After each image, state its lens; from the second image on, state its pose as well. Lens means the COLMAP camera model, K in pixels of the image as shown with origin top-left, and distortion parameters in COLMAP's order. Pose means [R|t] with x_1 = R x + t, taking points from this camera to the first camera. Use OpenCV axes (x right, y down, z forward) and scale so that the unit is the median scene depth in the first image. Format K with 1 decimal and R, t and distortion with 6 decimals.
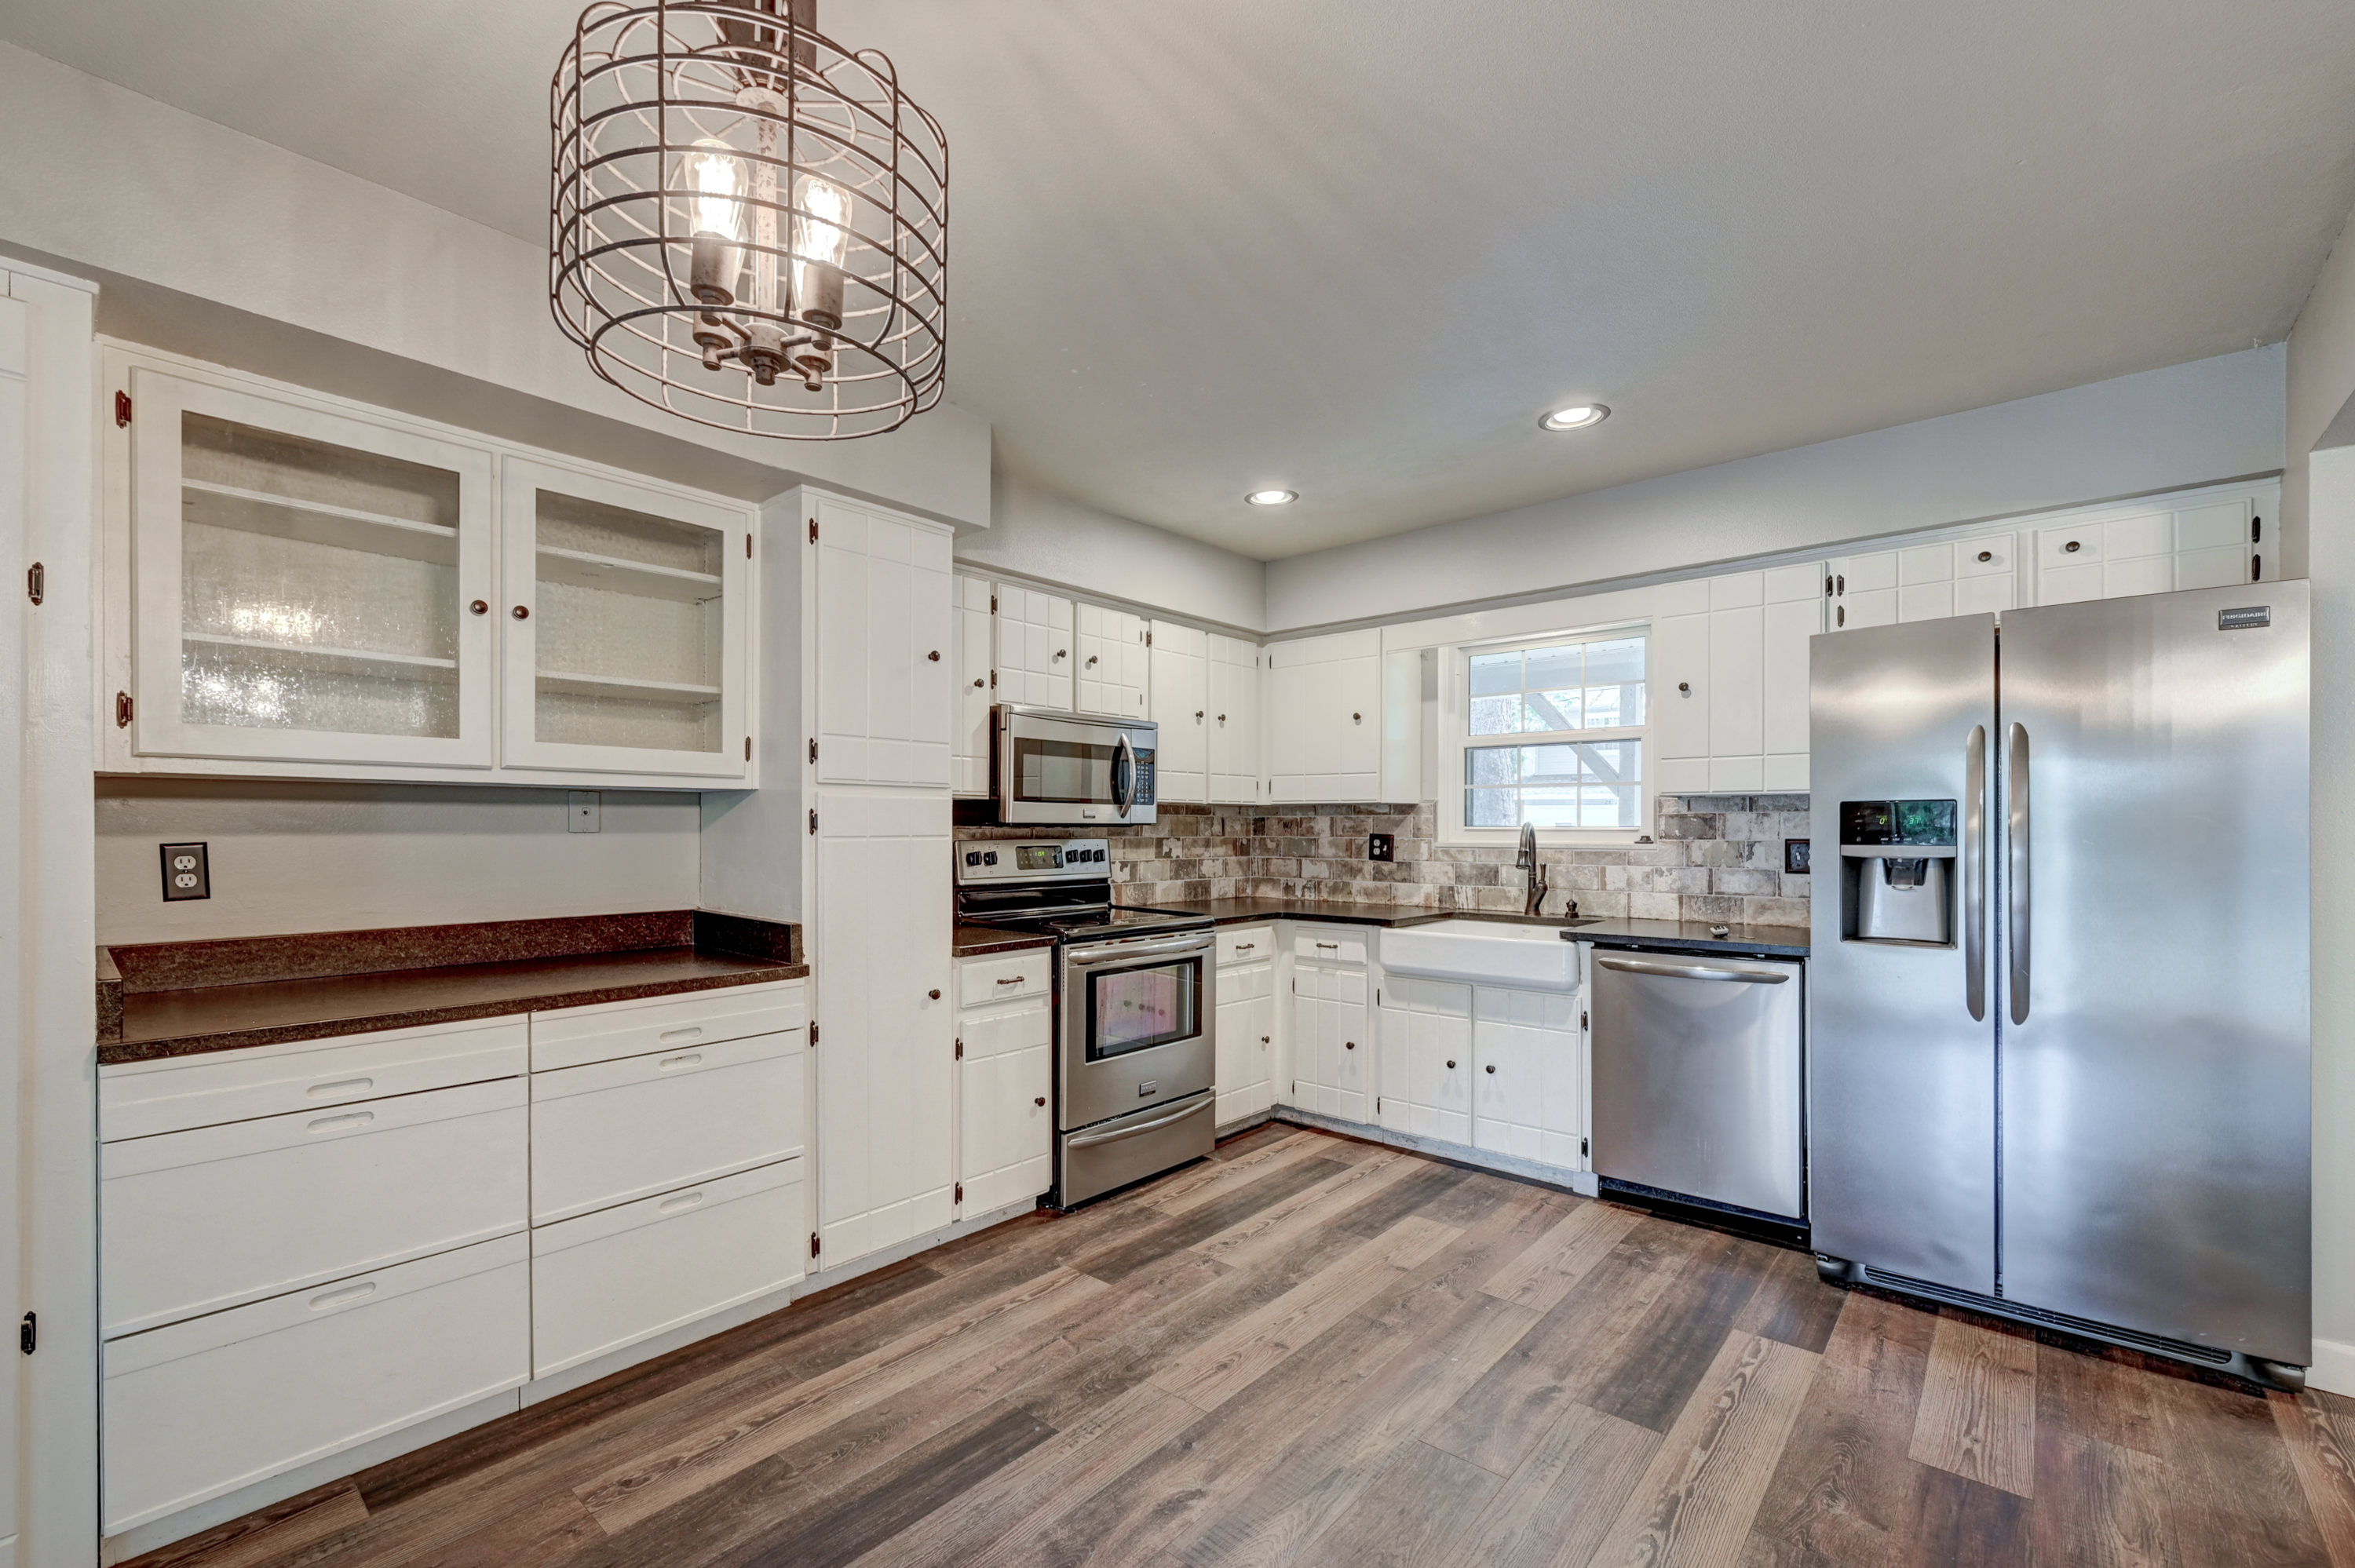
lens RADIAL K [[1002.7, 0, 1183.4], [0, 1002.7, 830.3], [0, 0, 1]] dist [-0.000115, 0.000417]
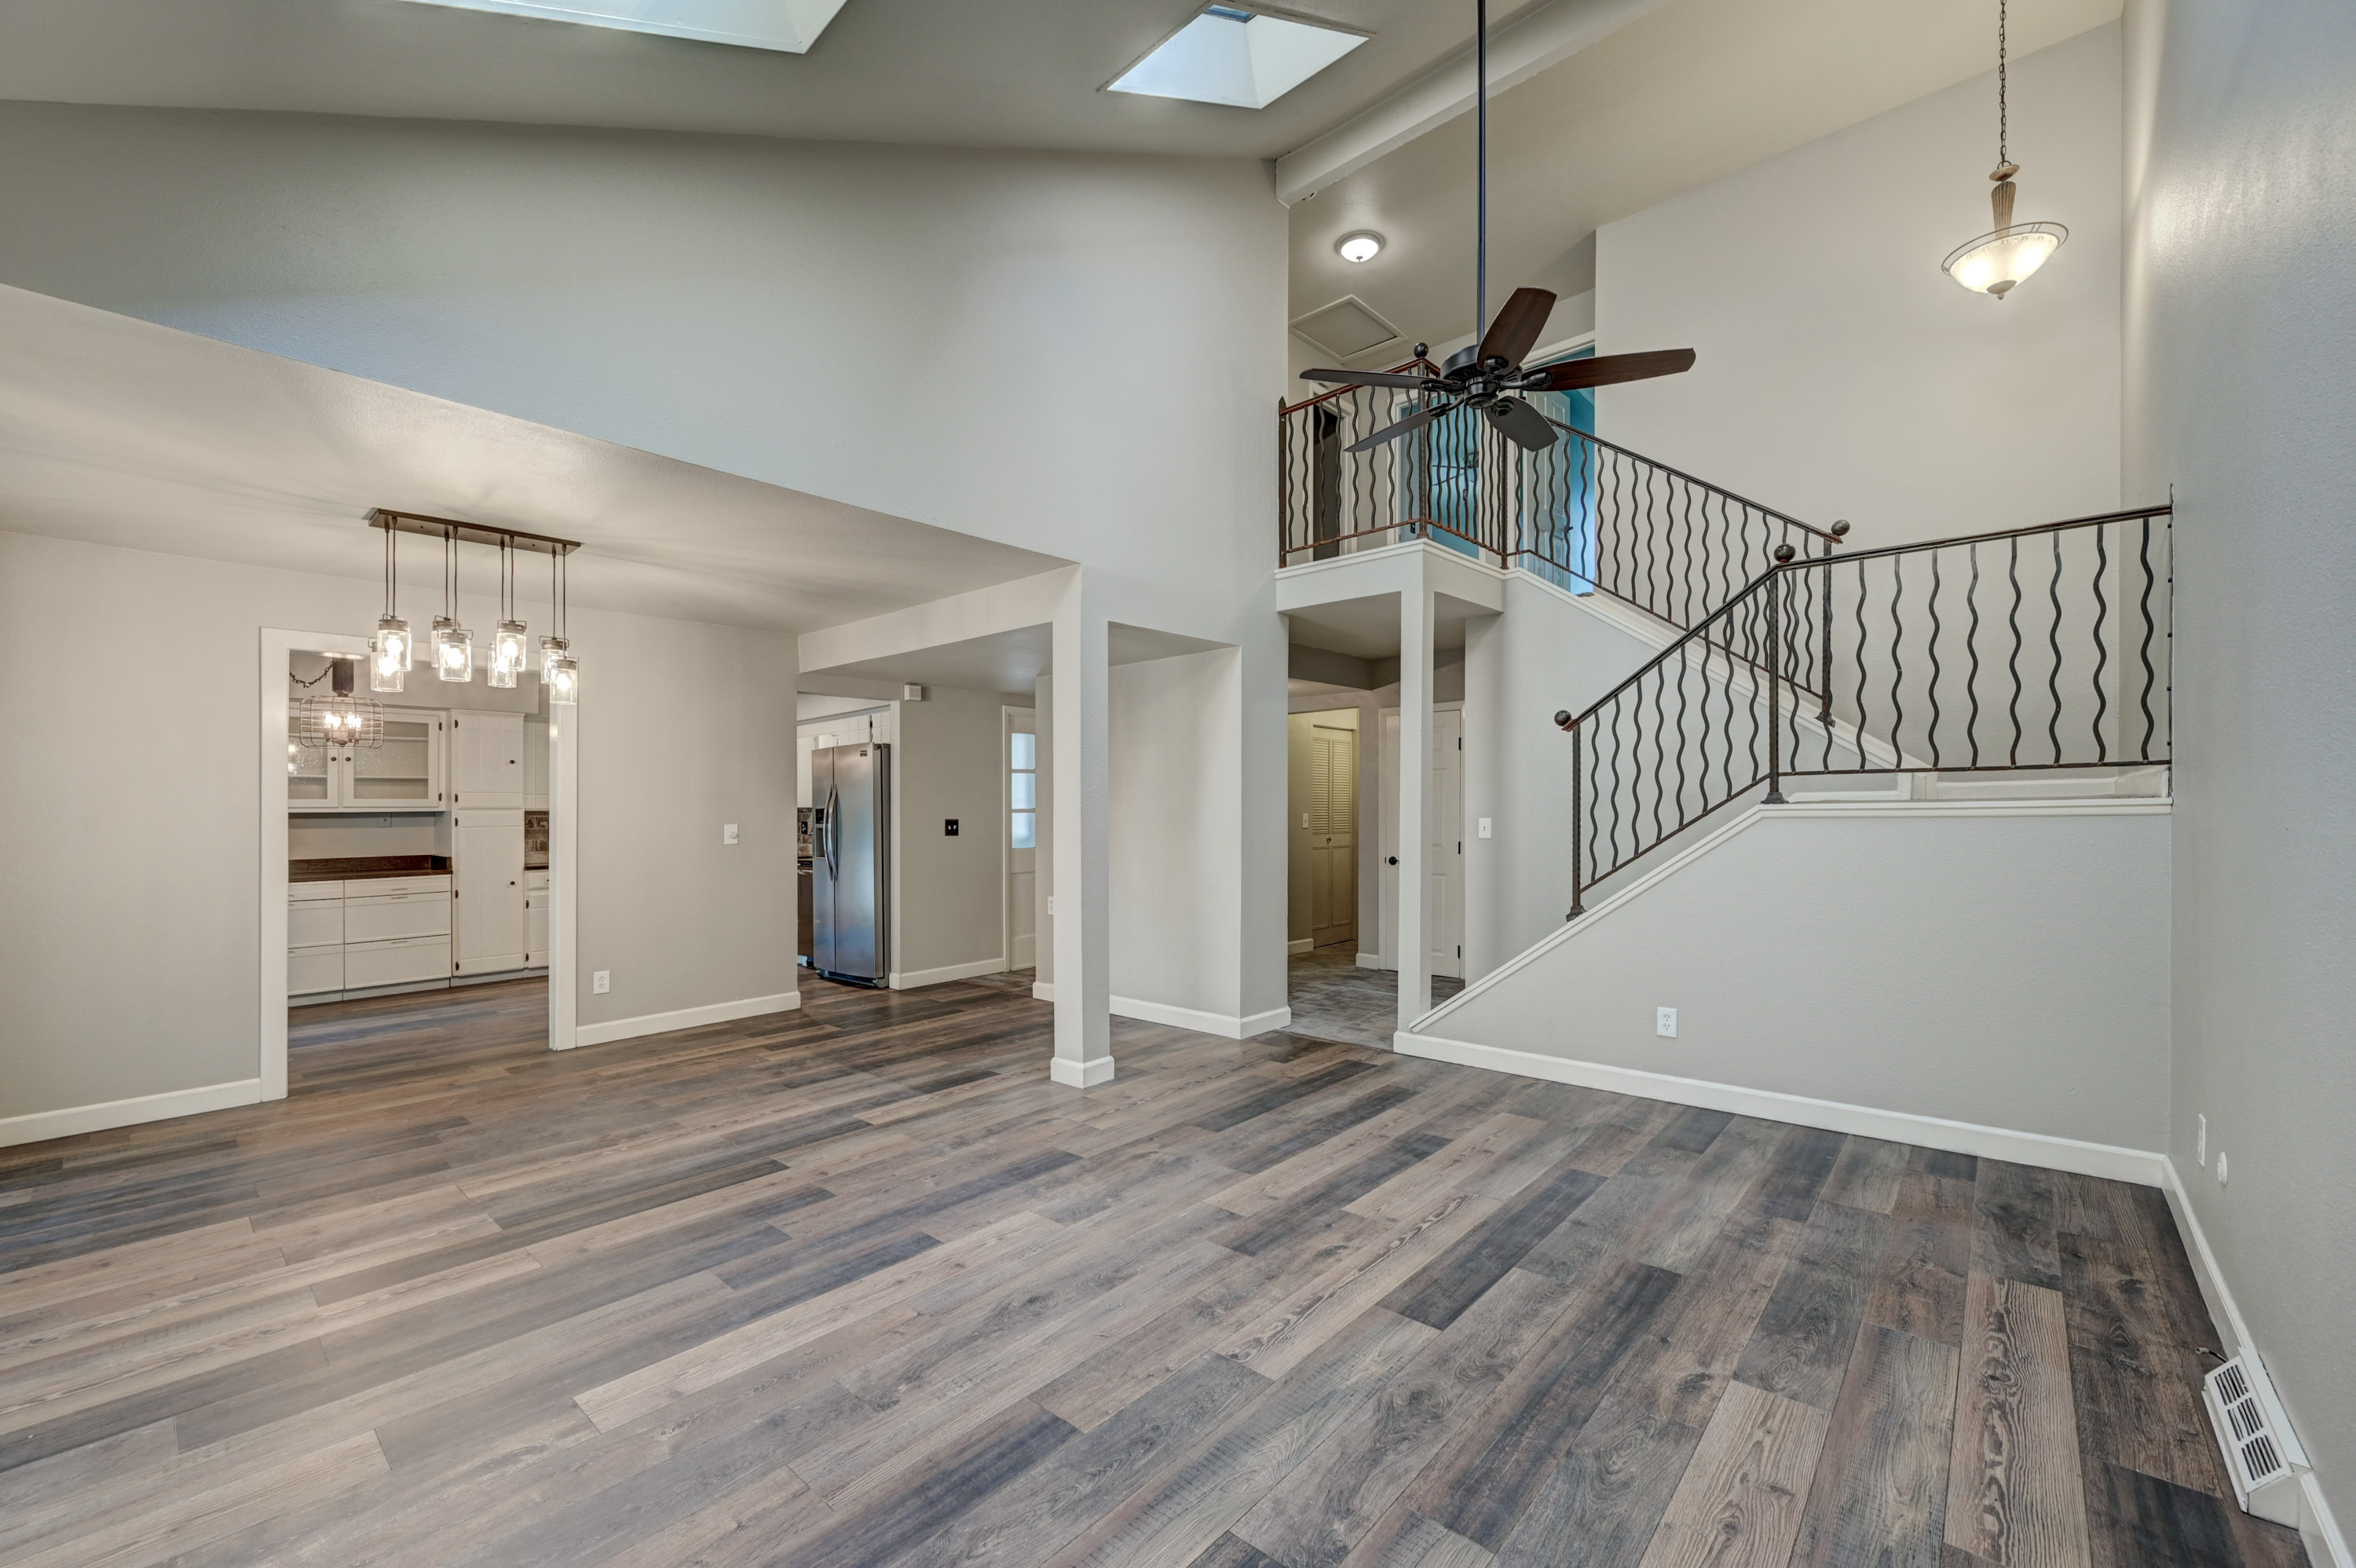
lens RADIAL K [[942.4, 0, 1196.9], [0, 942.4, 812.2], [0, 0, 1]] dist [0.001318, 0.000211]
pose [[0.999804, -0.018016, -0.008245, 1.334144], [0.017984, 0.999831, -0.003922, 0.009744], [0.008314, 0.003773, 0.999958, -1.282958]]
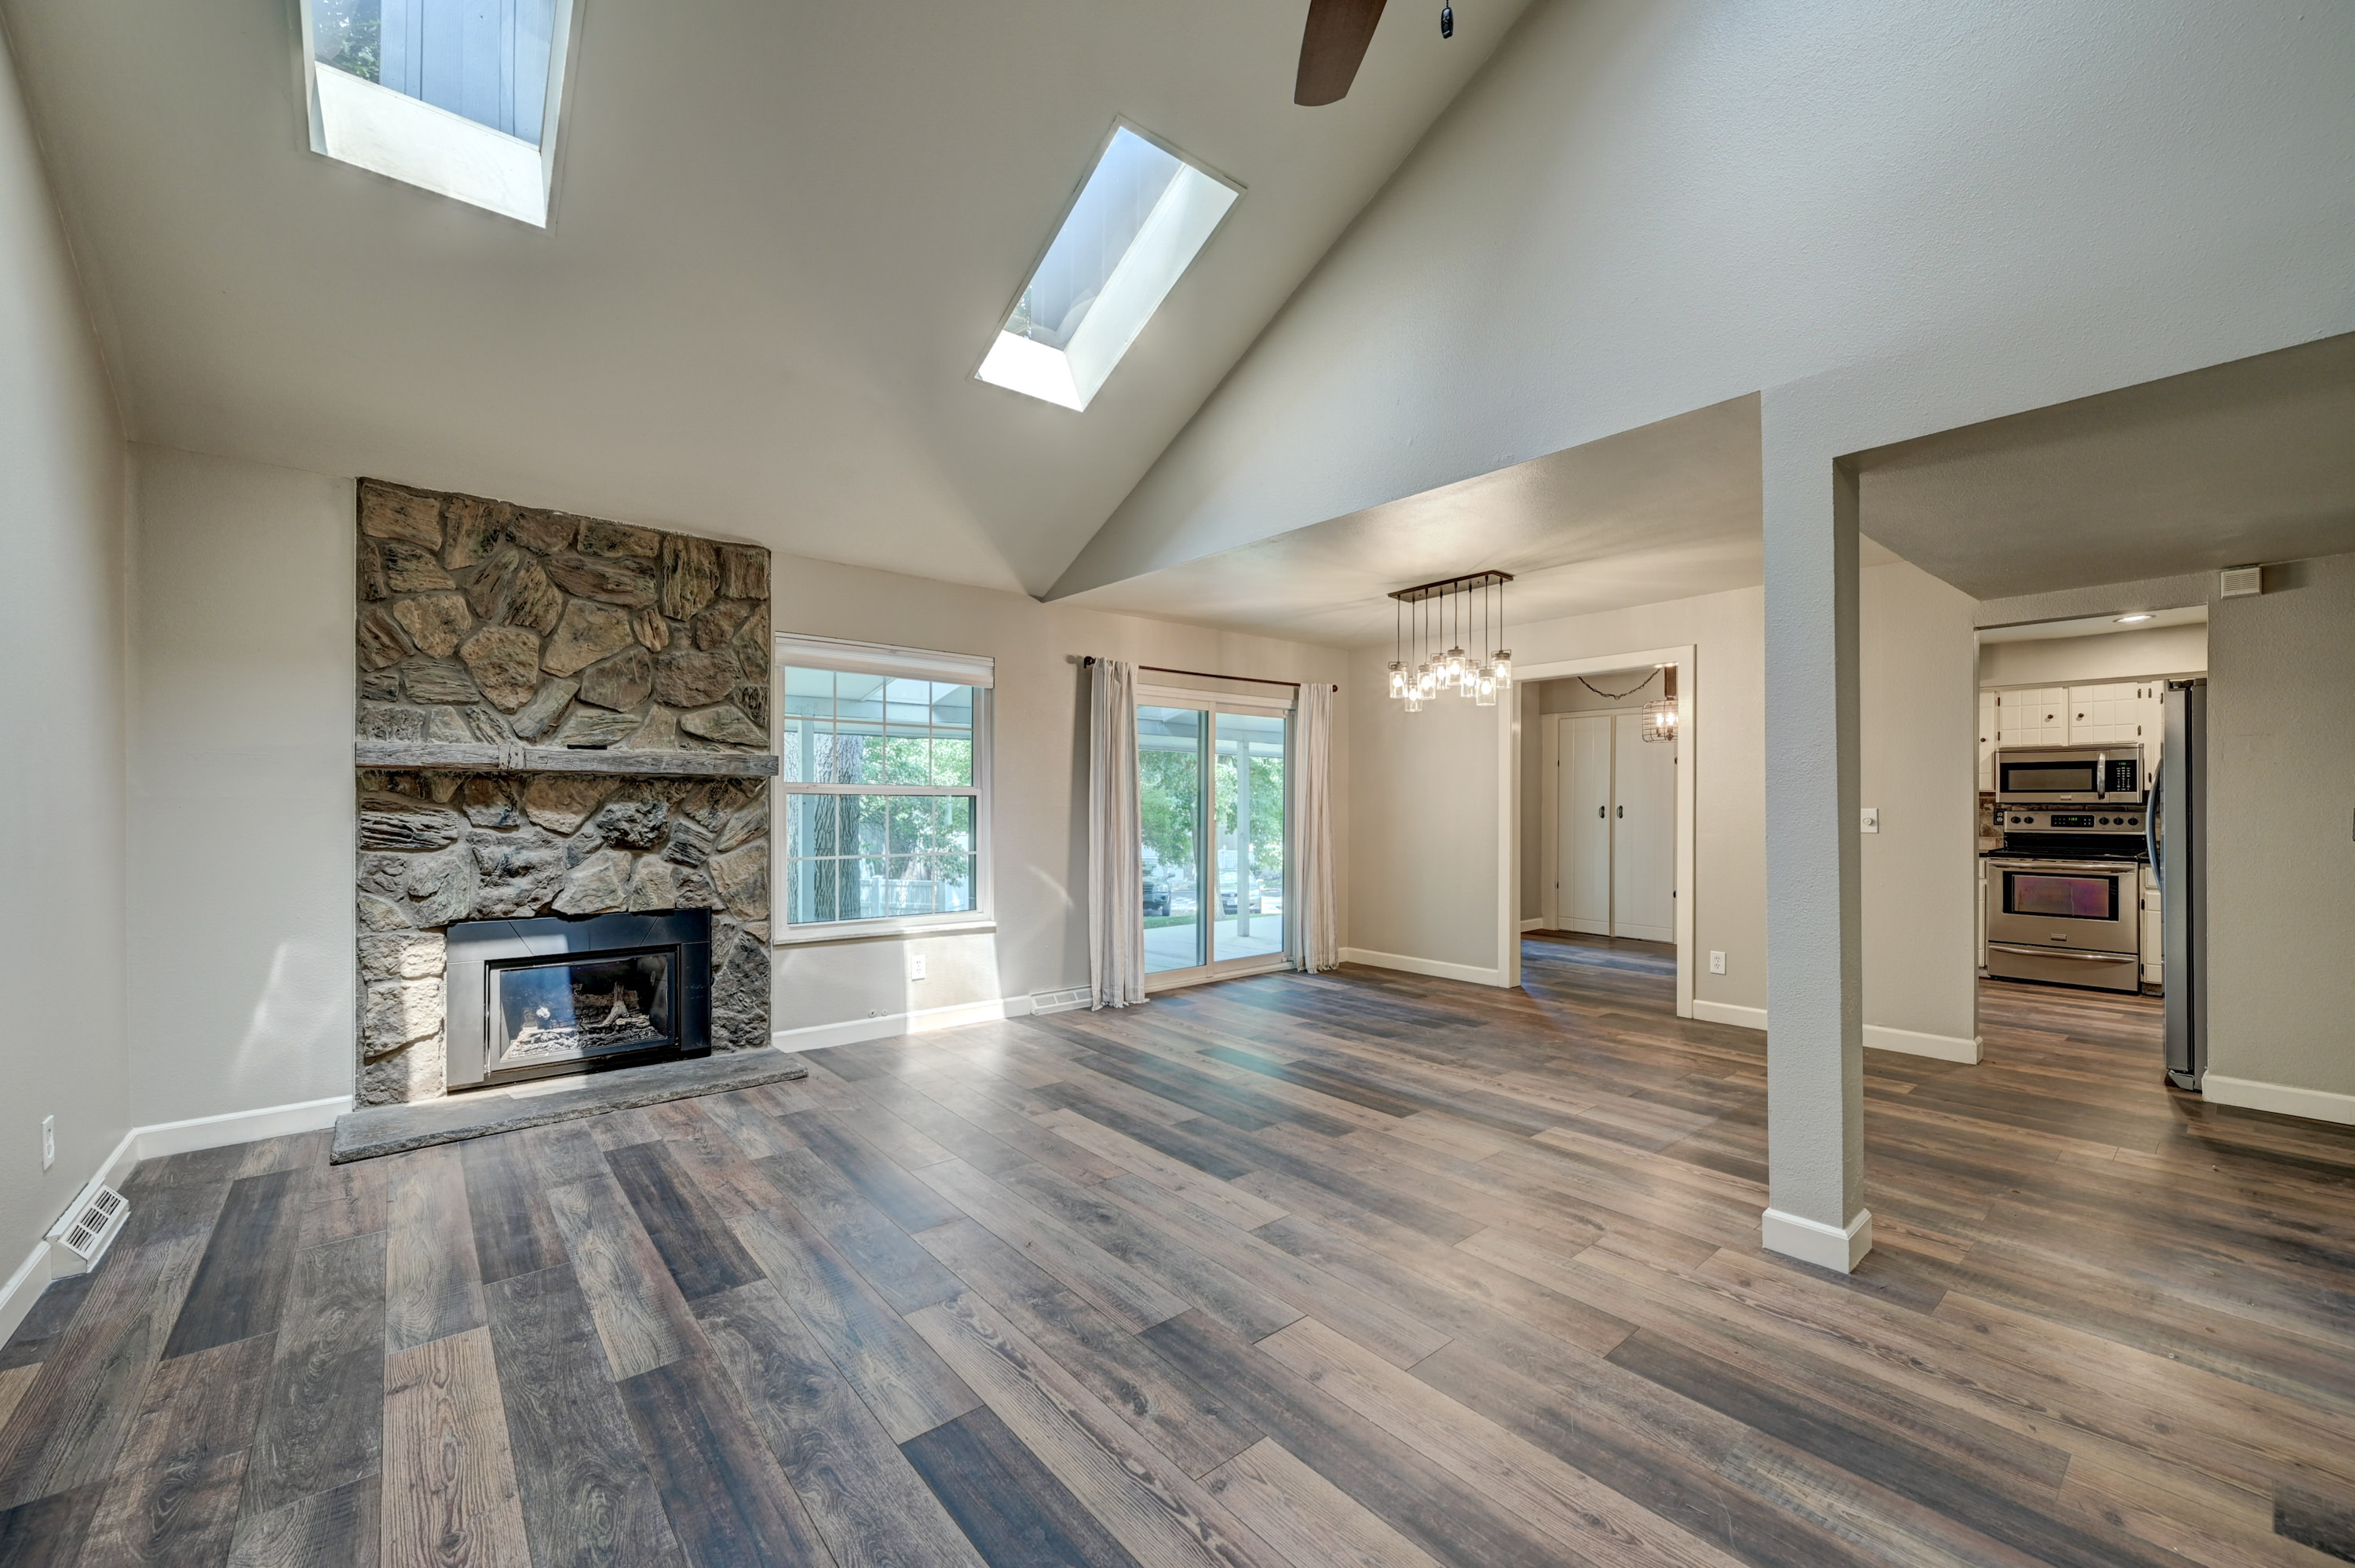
lens RADIAL K [[930.4, 0, 1182.7], [0, 930.4, 801.0], [0, 0, 1]] dist [-0.000019, 0.000235]
pose [[-0.160509, -0.006349, -0.987014, 1.978556], [-0.008941, 0.999948, -0.004978, 0.014362], [0.986994, 0.008026, -0.160557, -0.390405]]
